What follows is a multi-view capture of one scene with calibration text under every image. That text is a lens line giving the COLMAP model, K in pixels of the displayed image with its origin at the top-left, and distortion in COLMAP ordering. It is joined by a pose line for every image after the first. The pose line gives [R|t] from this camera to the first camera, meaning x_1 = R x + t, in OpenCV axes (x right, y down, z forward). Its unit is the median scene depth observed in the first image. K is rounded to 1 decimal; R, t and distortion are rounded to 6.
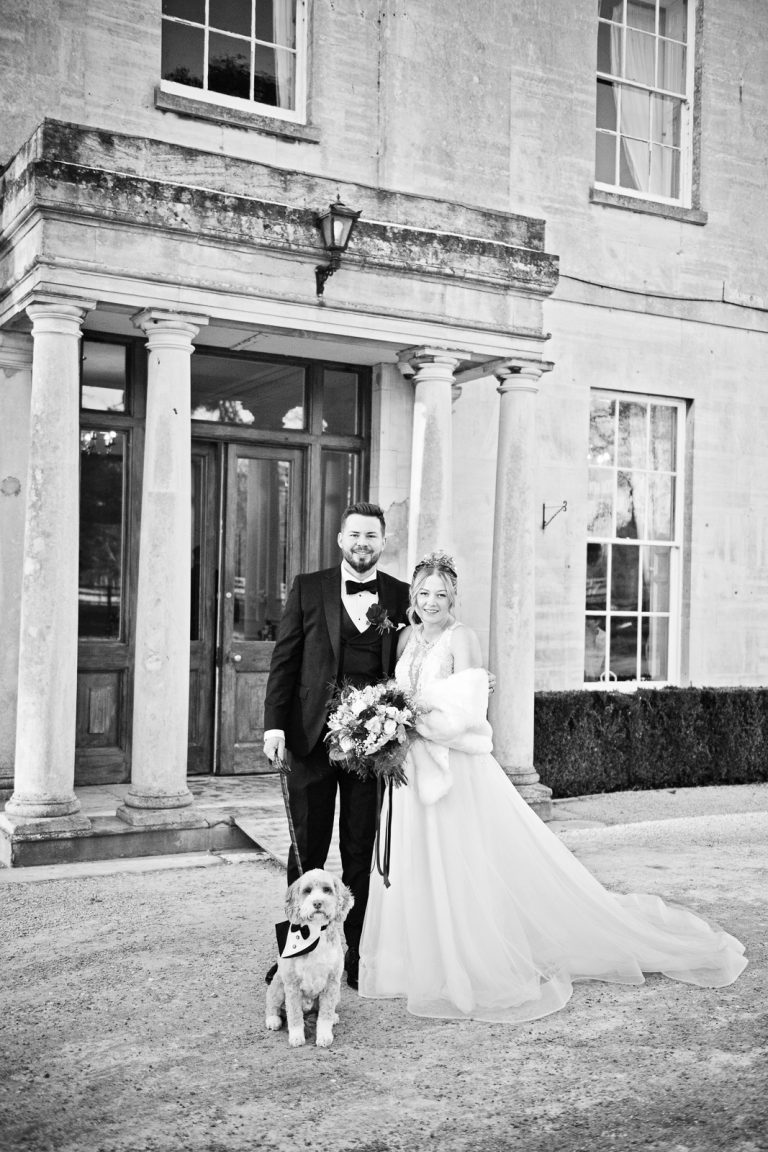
lens RADIAL K [[1262.5, 0, 392.2], [0, 1262.5, 573.8], [0, 0, 1]] dist [0.060470, 0.000000]
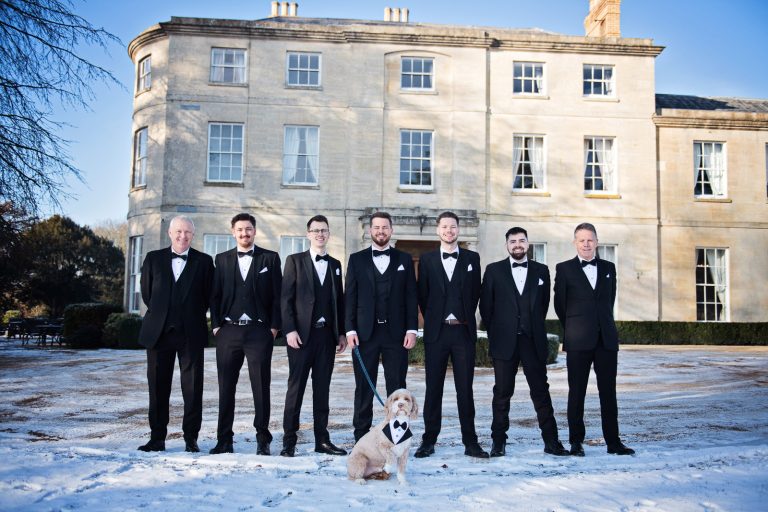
lens RADIAL K [[604.0, 0, 387.1], [0, 604.0, 262.4], [0, 0, 1]] dist [0.005377, -0.016016]
pose [[0.905907, -0.037725, -0.421792, 0.695224], [0.011832, 0.997890, -0.063839, 0.036056], [0.423311, 0.052842, 0.904442, -0.999513]]
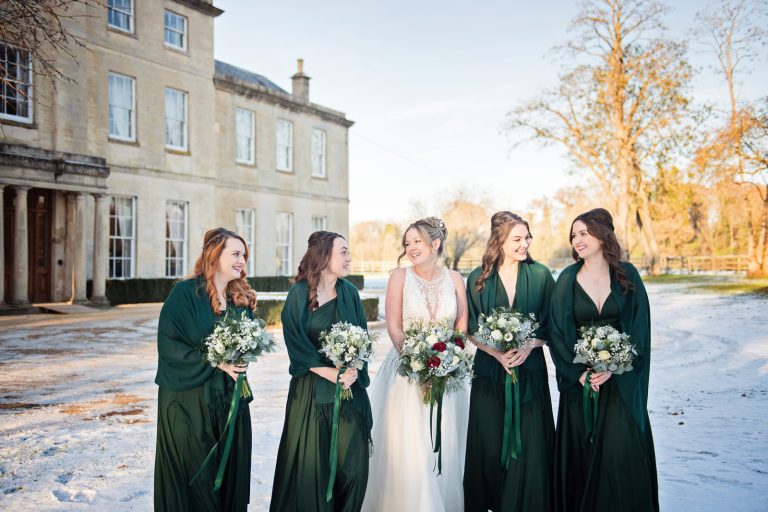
lens RADIAL K [[841.7, 0, 380.6], [0, 841.7, 250.4], [0, 0, 1]] dist [0.060470, 0.000000]
pose [[0.832956, -0.010684, 0.553236, -0.612044], [0.003555, 0.999896, 0.013956, -0.024359], [-0.553327, -0.009658, 0.832908, -1.624855]]
